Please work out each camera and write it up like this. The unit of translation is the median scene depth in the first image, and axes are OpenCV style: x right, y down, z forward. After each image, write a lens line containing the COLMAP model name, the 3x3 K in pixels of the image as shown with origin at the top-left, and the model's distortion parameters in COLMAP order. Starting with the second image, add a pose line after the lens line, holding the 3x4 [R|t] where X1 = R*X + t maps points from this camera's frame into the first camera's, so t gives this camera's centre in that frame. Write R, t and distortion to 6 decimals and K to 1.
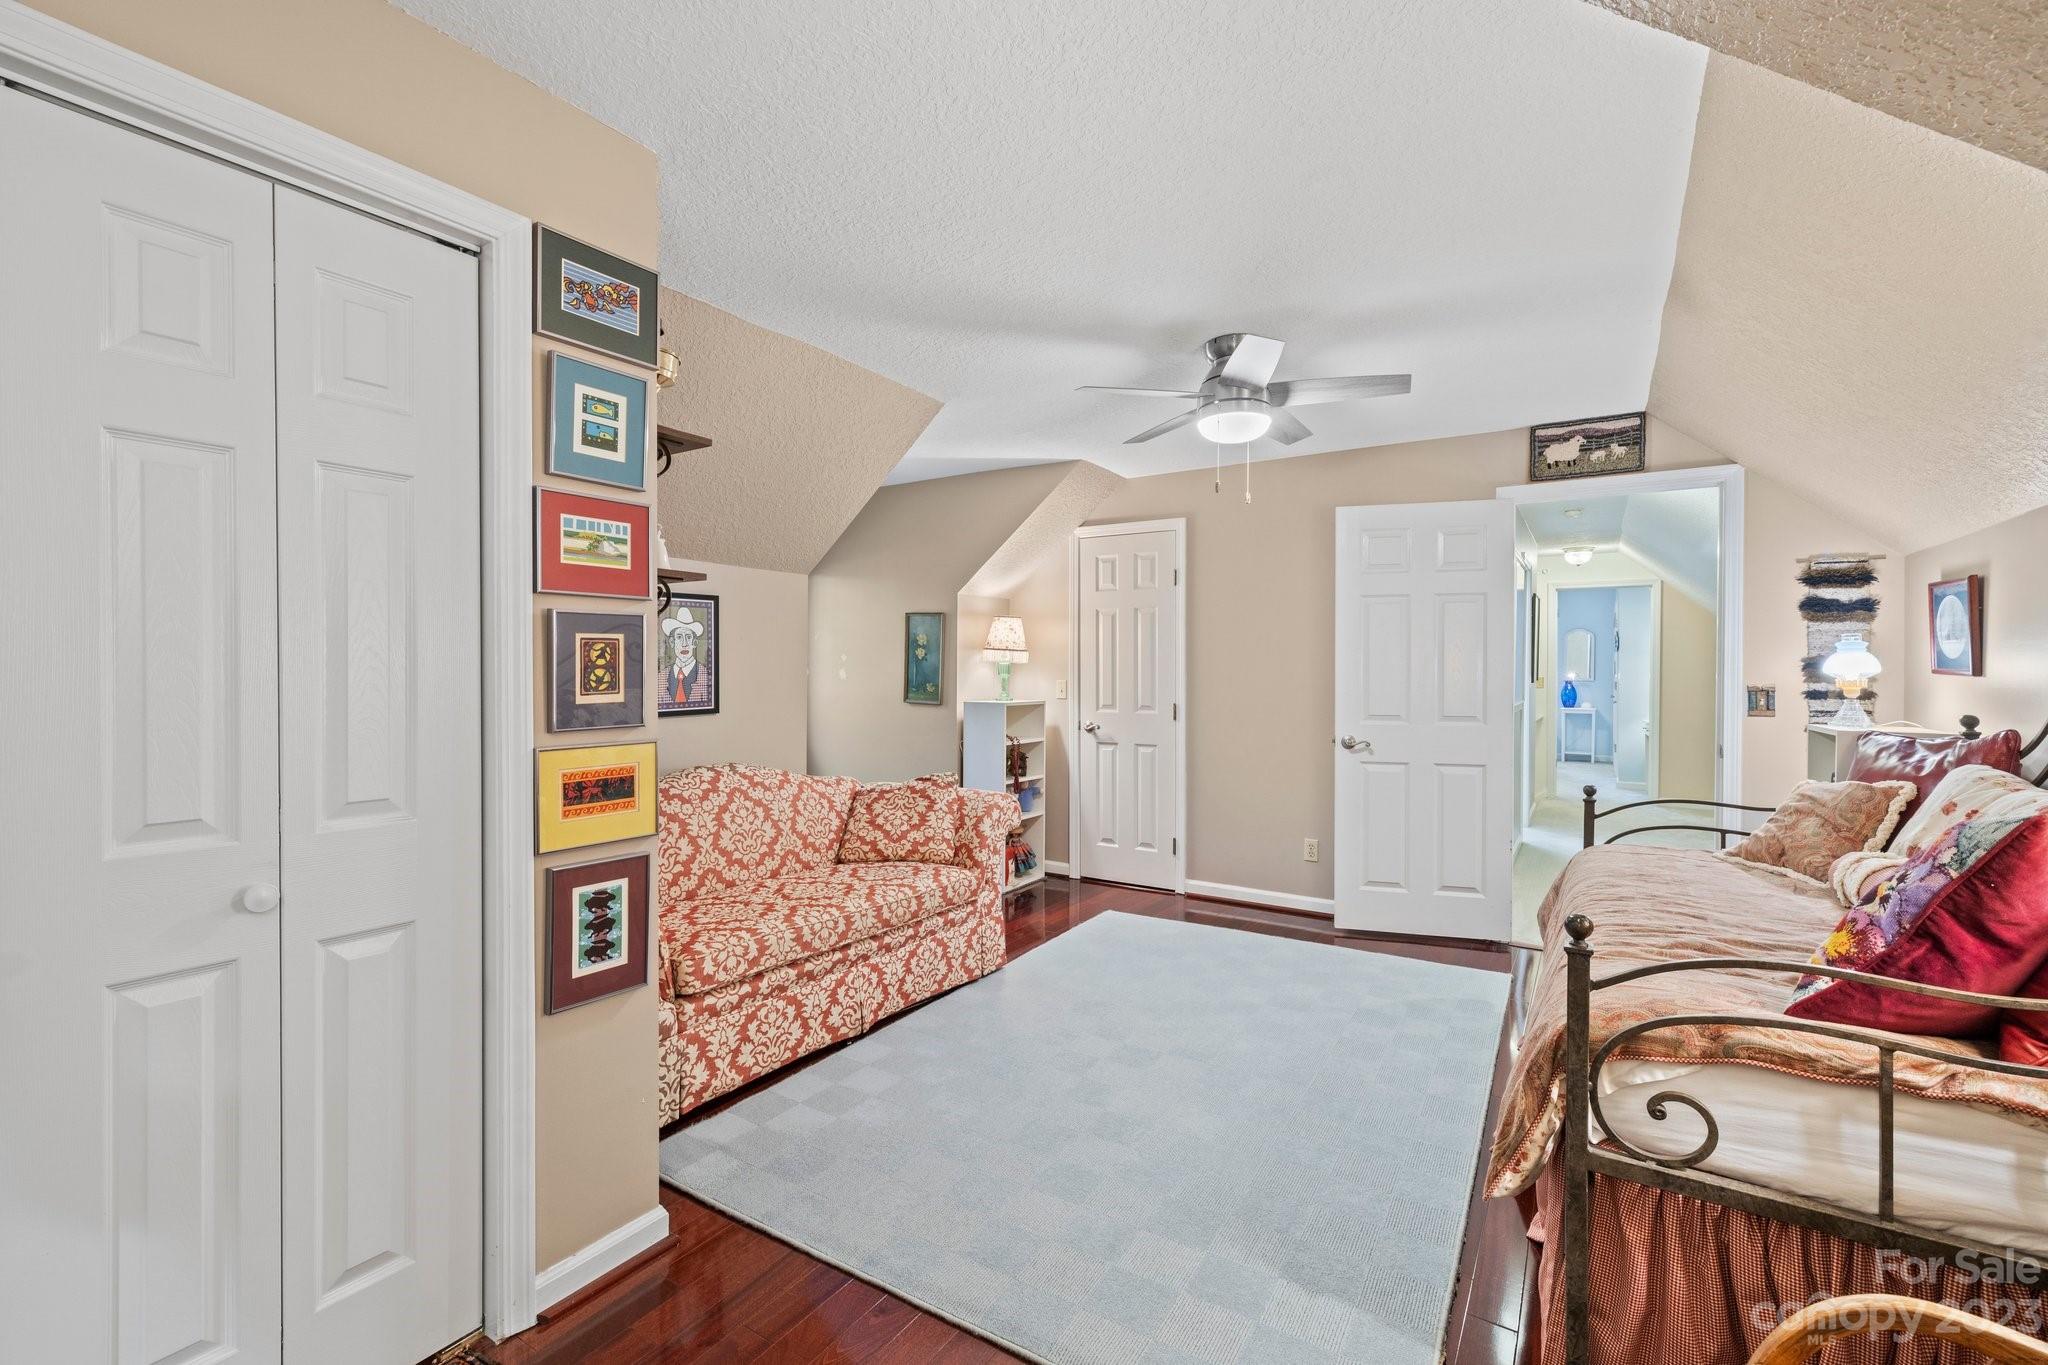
lens RADIAL K [[867.7, 0, 1037.0], [0, 867.7, 680.0], [0, 0, 1]] dist [0.008998, -0.000051]
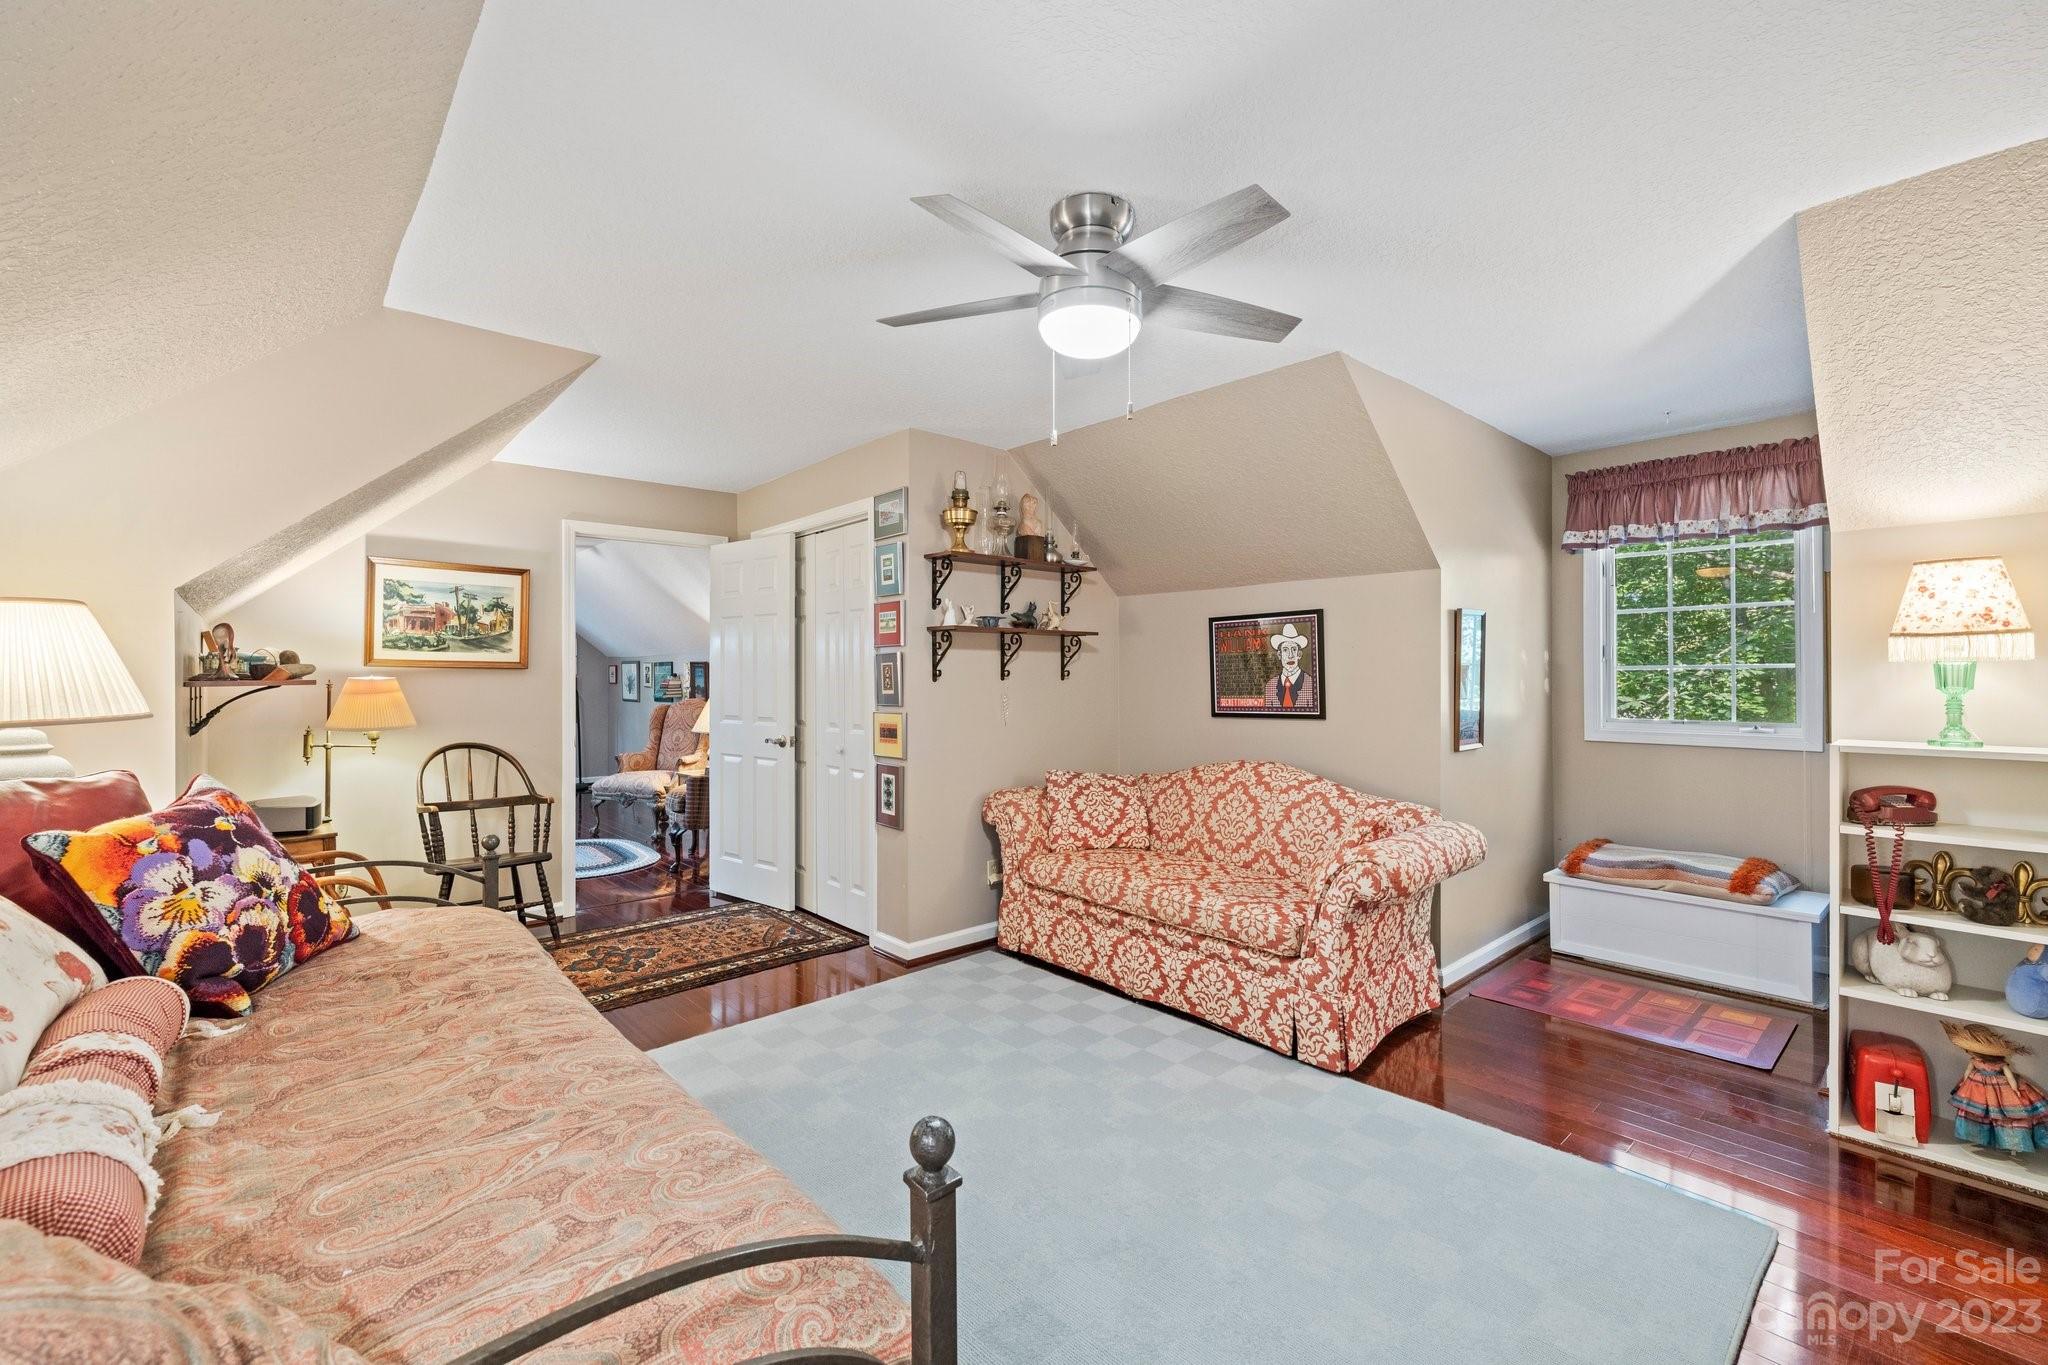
lens RADIAL K [[867.7, 0, 1041.5], [0, 867.7, 677.6], [0, 0, 1]] dist [0.008998, -0.000051]
pose [[-0.257843, -0.005521, -0.966171, 0.905005], [-0.009740, 0.999948, -0.003115, -0.007176], [0.966138, 0.008608, -0.257884, 1.139796]]
